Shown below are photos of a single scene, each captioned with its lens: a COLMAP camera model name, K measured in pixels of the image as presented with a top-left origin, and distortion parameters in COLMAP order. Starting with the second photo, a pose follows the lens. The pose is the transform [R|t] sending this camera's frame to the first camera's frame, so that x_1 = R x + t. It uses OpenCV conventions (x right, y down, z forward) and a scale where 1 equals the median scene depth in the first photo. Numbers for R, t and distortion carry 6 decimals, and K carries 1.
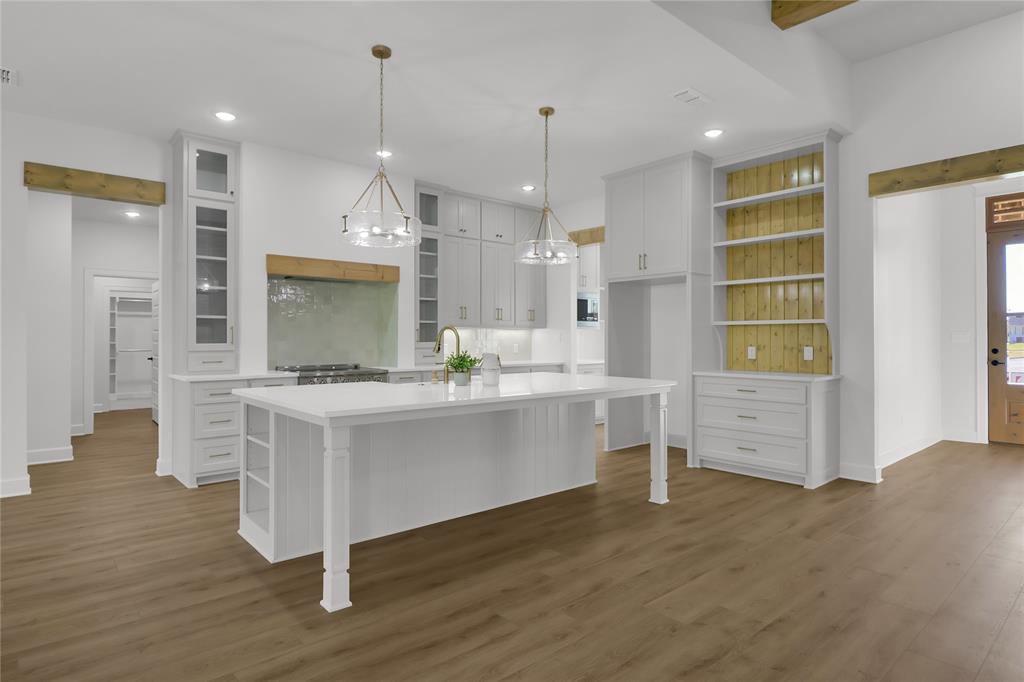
lens RADIAL K [[573.3, 0, 499.0], [0, 573.3, 333.9], [0, 0, 1]] dist [0.006187, -0.010855]
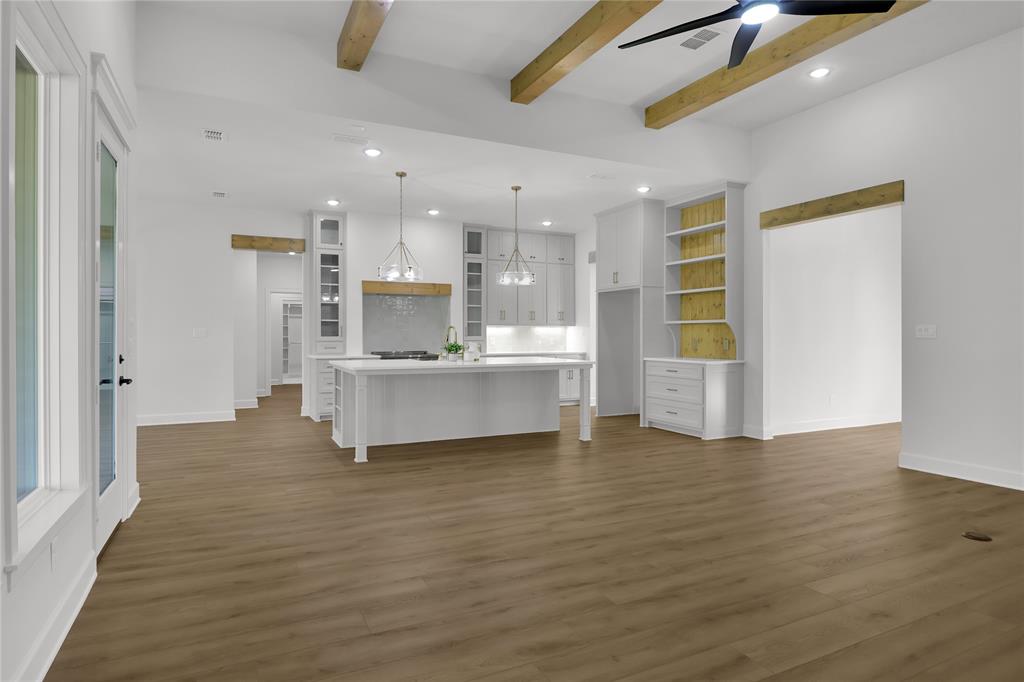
lens RADIAL K [[573.3, 0, 496.9], [0, 573.3, 332.0], [0, 0, 1]] dist [0.006187, -0.010855]
pose [[0.966508, 0.000069, -0.256636, 0.351611], [0.000899, 0.999993, 0.003652, -0.001265], [0.256635, -0.003760, 0.966501, -0.426577]]
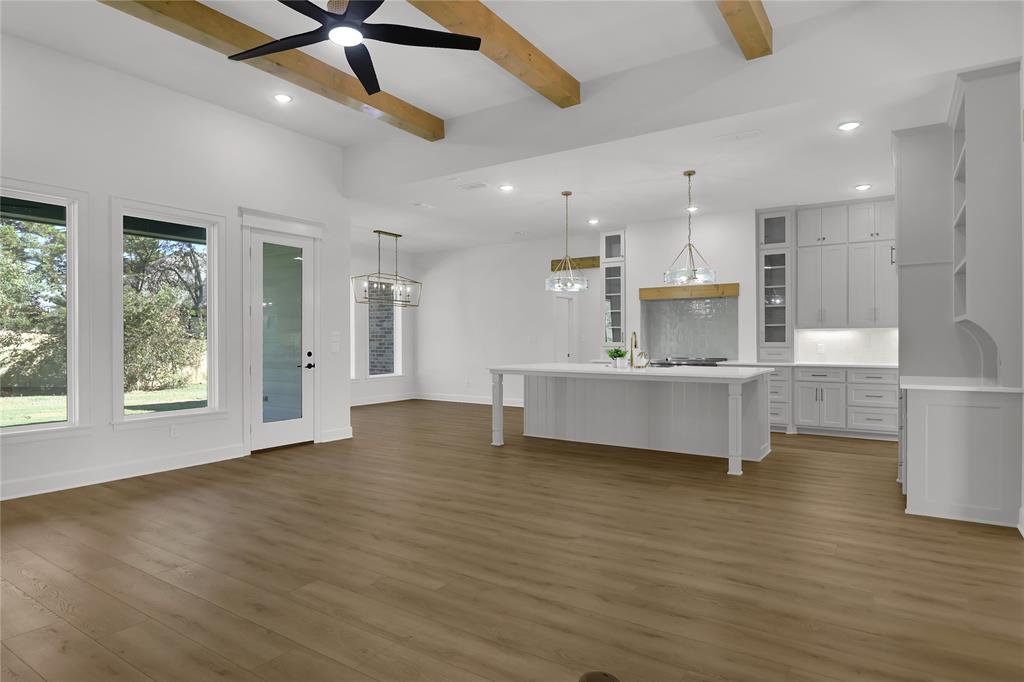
lens RADIAL K [[576.9, 0, 494.4], [0, 576.9, 337.0], [0, 0, 1]] dist [0.005794, -0.001195]
pose [[0.254280, -0.006231, -0.967111, 1.047997], [0.008058, 0.999958, -0.004324, 0.004717], [0.967097, -0.006693, 0.254320, 0.162828]]
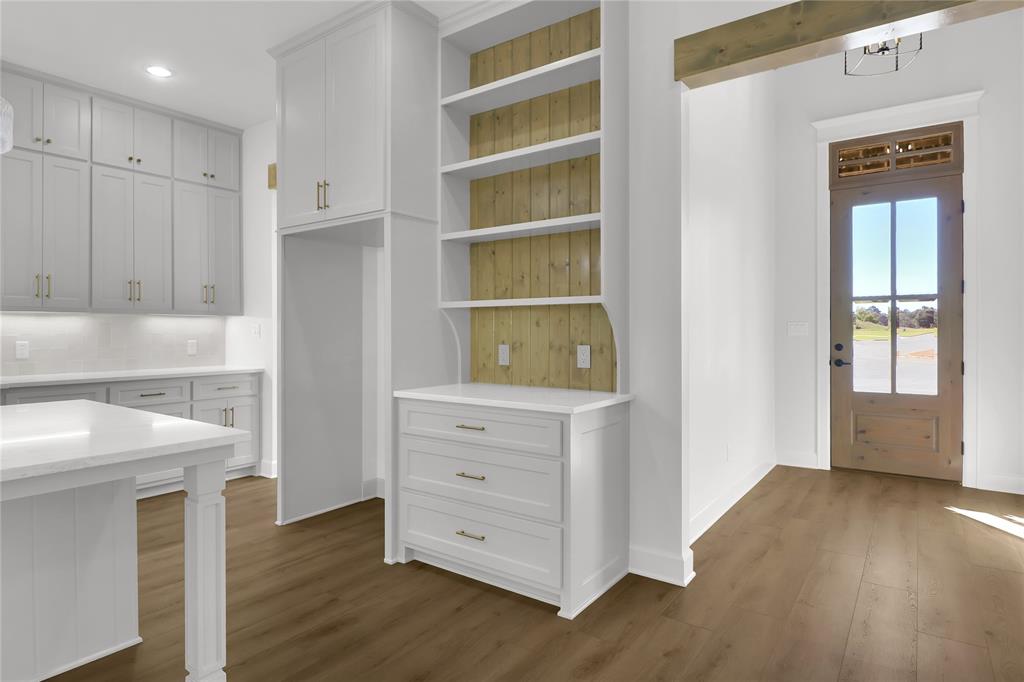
lens RADIAL K [[573.3, 0, 503.5], [0, 573.3, 332.6], [0, 0, 1]] dist [0.006187, -0.010855]
pose [[0.973621, -0.002426, 0.228159, 0.315979], [0.000316, 0.999957, 0.009284, 0.004133], [-0.228171, -0.008966, 0.973580, 0.437015]]
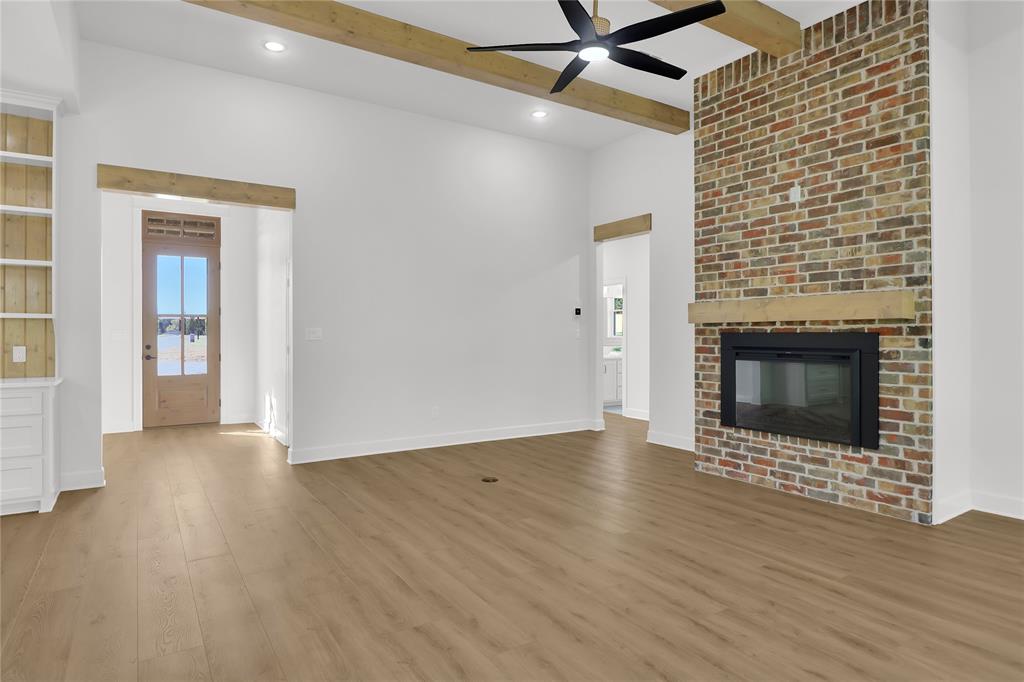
lens RADIAL K [[562.8, 0, 500.2], [0, 562.8, 333.5], [0, 0, 1]] dist [-0.001838, -0.007095]
pose [[0.143265, 0.002414, 0.989681, -0.162179], [-0.004877, 0.999987, -0.001733, 0.001842], [-0.989672, -0.004579, 0.143275, 0.181110]]
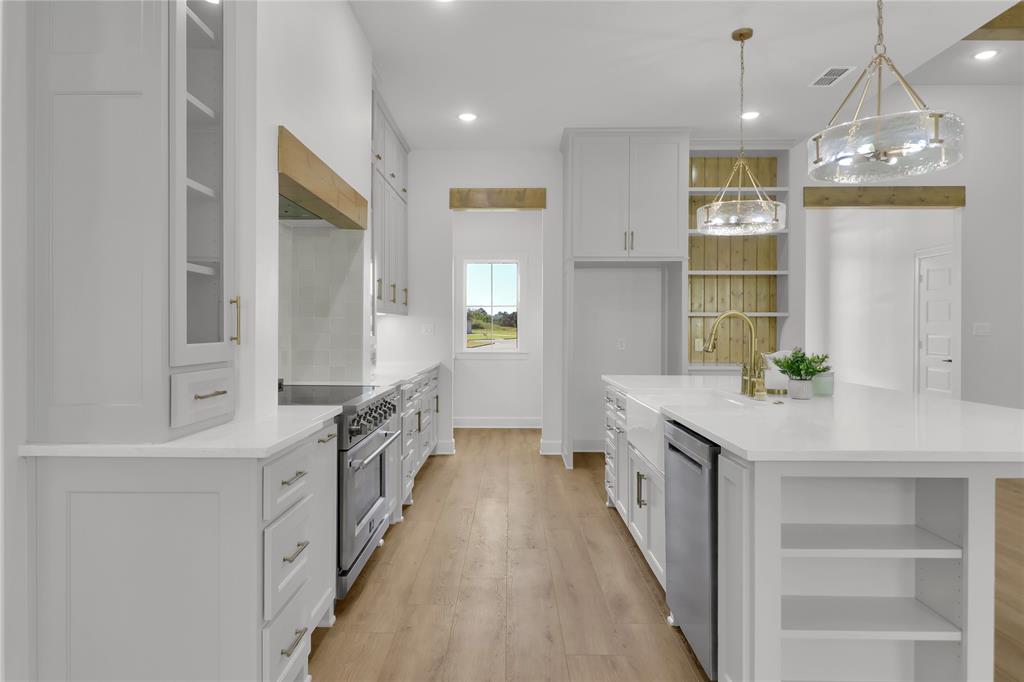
lens RADIAL K [[623.0, 0, 496.6], [0, 623.0, 336.8], [0, 0, 1]] dist [-0.001409, -0.002801]
pose [[0.658581, -0.006919, 0.752478, -0.624420], [-0.006082, 0.999876, 0.014517, 0.005337], [-0.752485, -0.014137, 0.658458, 0.576335]]
